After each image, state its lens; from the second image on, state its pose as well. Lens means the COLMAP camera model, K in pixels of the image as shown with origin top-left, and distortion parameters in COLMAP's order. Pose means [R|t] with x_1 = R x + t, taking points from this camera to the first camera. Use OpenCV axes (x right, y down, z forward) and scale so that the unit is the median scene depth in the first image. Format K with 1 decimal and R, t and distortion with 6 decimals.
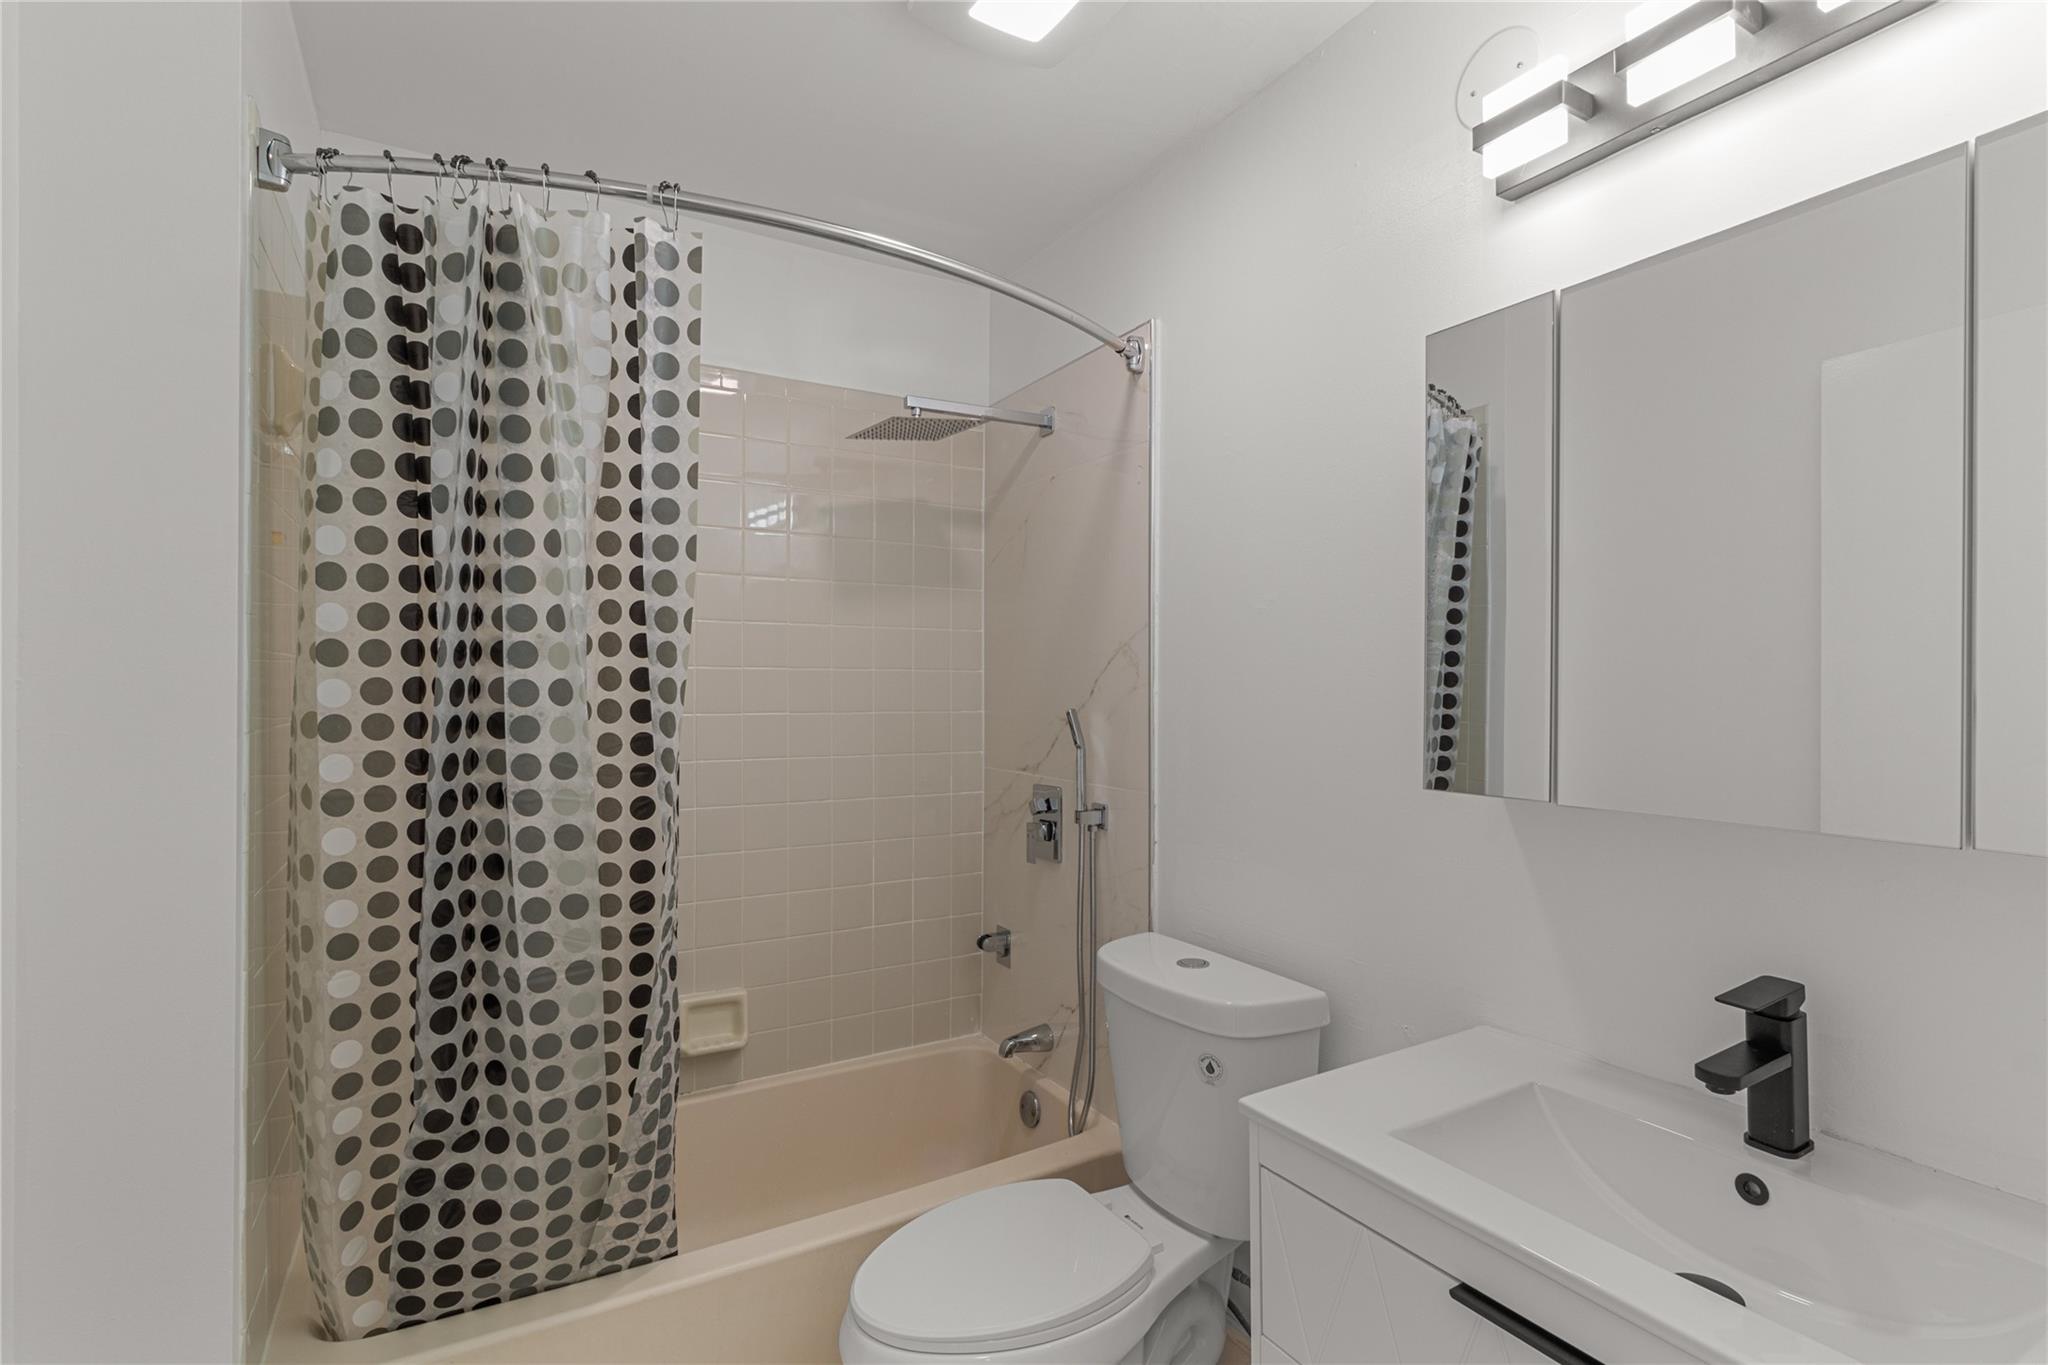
lens RADIAL K [[956.1, 0, 1031.3], [0, 956.1, 681.0], [0, 0, 1]] dist [-0.003399, 0.011622]
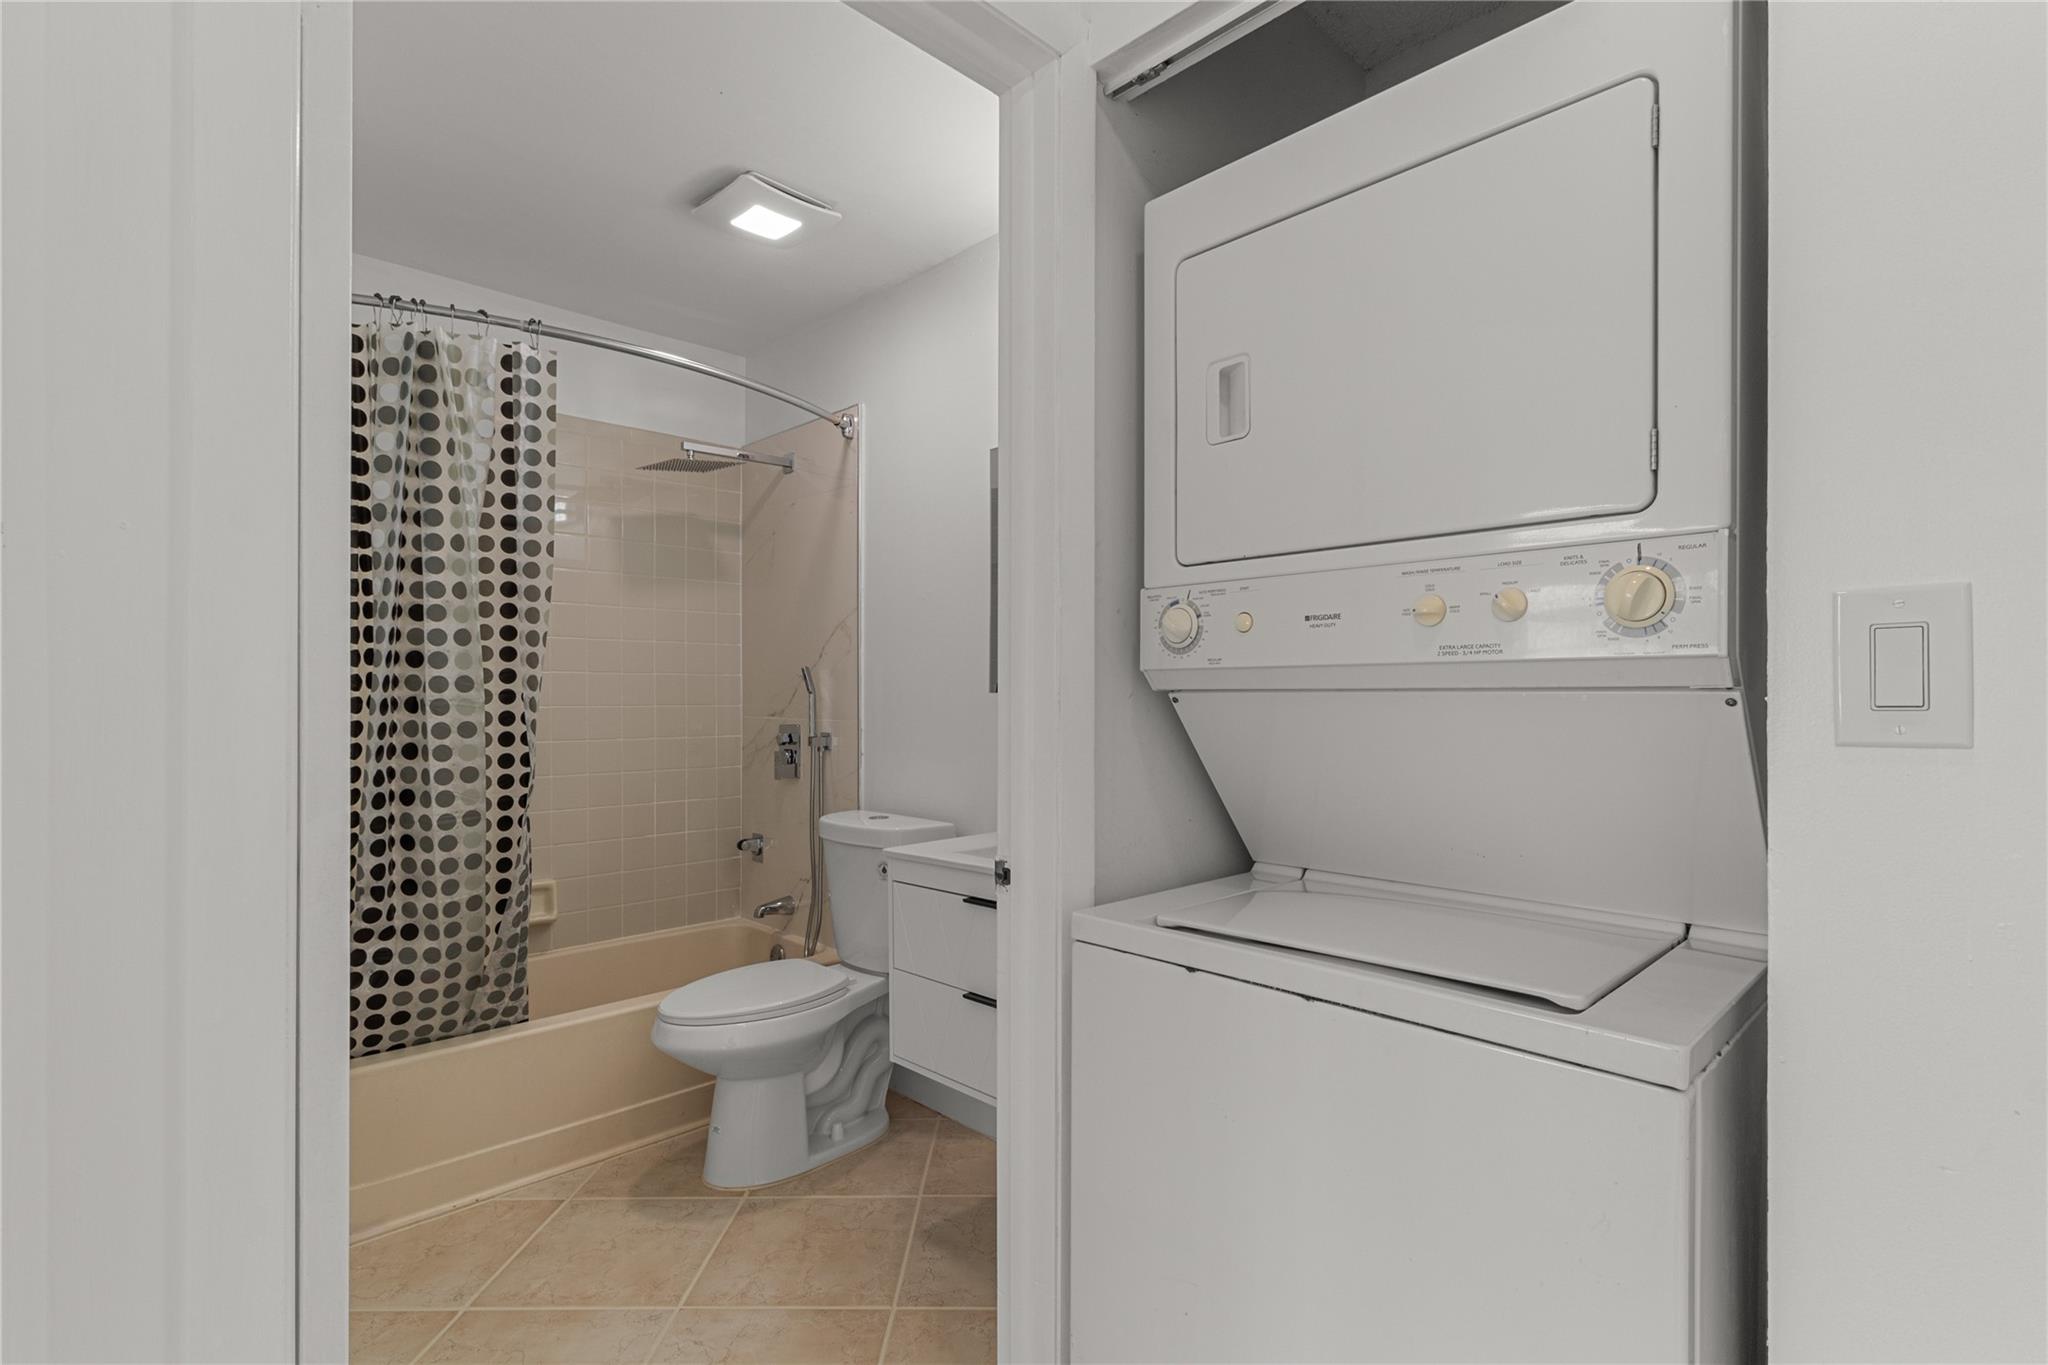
lens RADIAL K [[956.1, 0, 1031.3], [0, 956.1, 681.0], [0, 0, 1]] dist [-0.003399, 0.011622]
pose [[0.970162, -0.002700, 0.242444, 0.033864], [0.004408, 0.999969, -0.006502, 0.091246], [-0.242419, 0.007377, 0.970144, -0.705450]]
